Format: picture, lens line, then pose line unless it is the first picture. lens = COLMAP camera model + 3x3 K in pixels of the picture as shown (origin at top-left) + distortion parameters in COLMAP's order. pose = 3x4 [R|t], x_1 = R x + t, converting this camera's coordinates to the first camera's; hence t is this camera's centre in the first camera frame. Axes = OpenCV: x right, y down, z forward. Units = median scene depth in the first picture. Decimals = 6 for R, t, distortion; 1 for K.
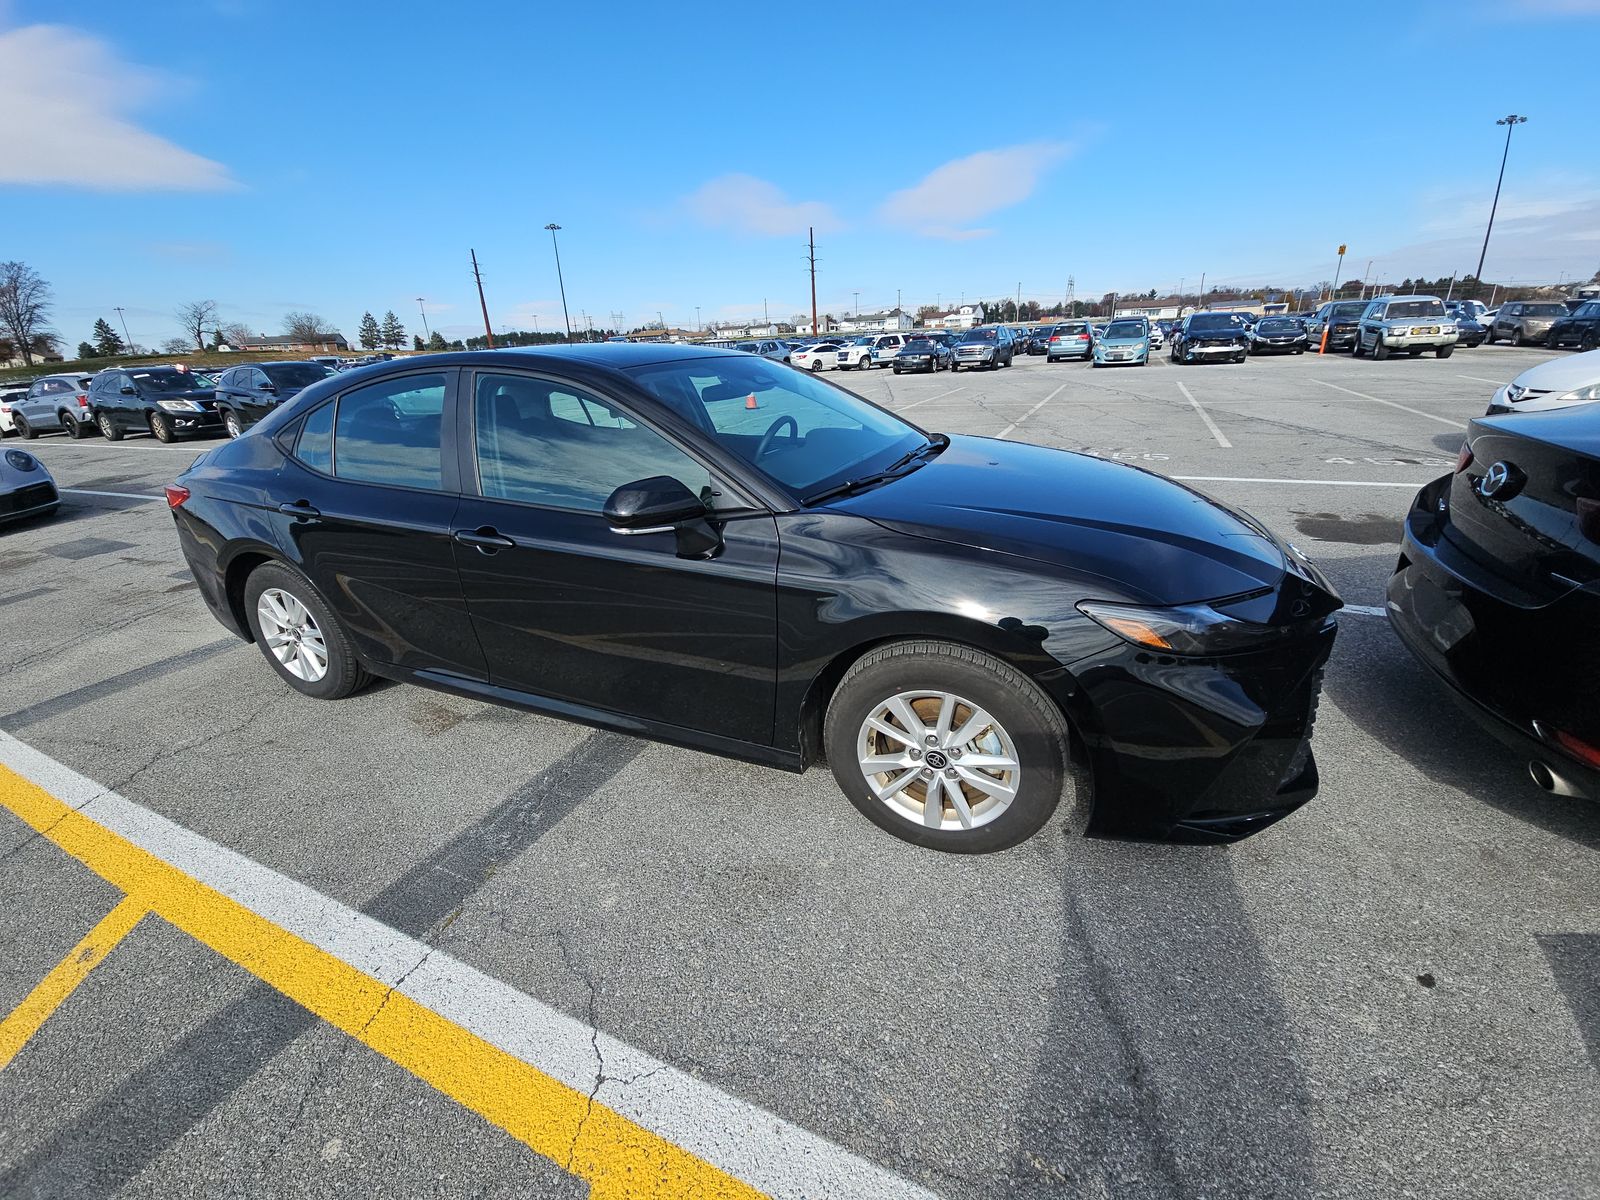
lens RADIAL K [[656.7, 0, 787.5], [0, 656.7, 595.2], [0, 0, 1]] dist [0.057019, -0.031974]
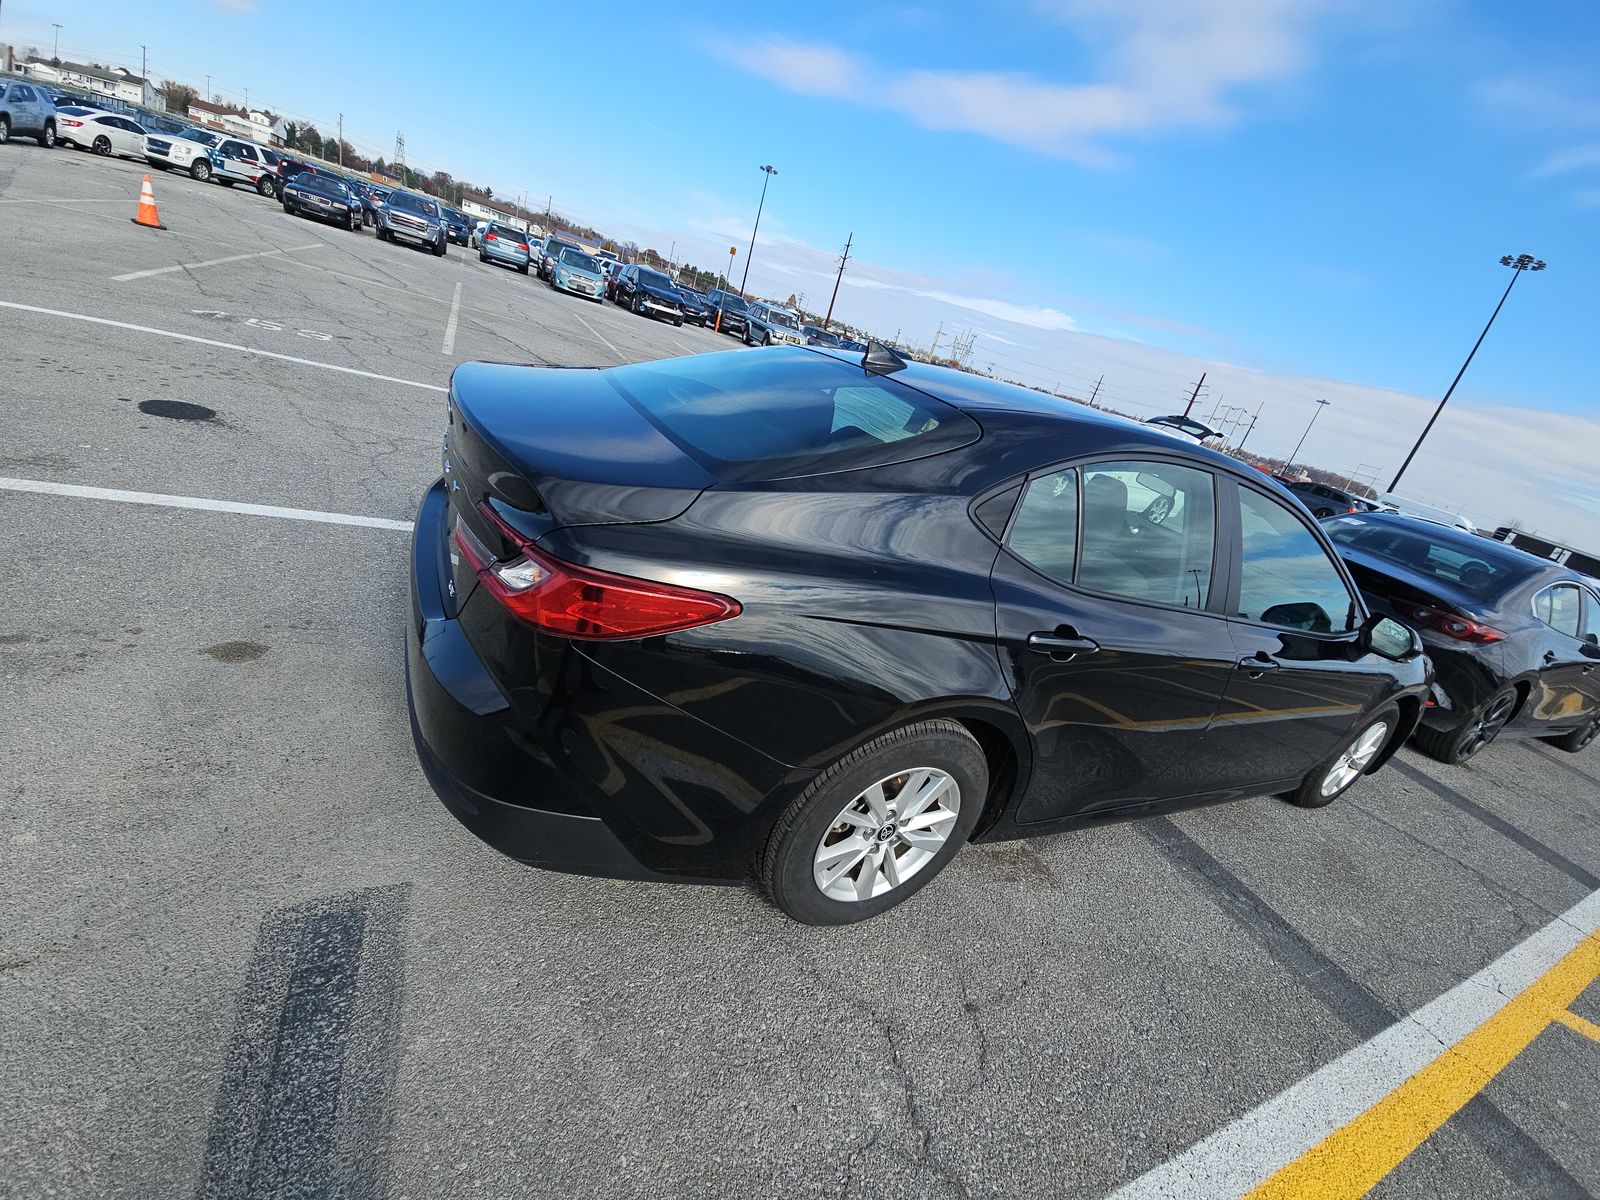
lens RADIAL K [[656.7, 0, 787.5], [0, 656.7, 595.2], [0, 0, 1]] dist [0.057019, -0.031974]
pose [[0.582120, -0.101820, 0.806703, -0.131779], [-0.016032, 0.990498, 0.136587, -0.024699], [-0.812945, -0.092443, 0.574956, 0.079946]]
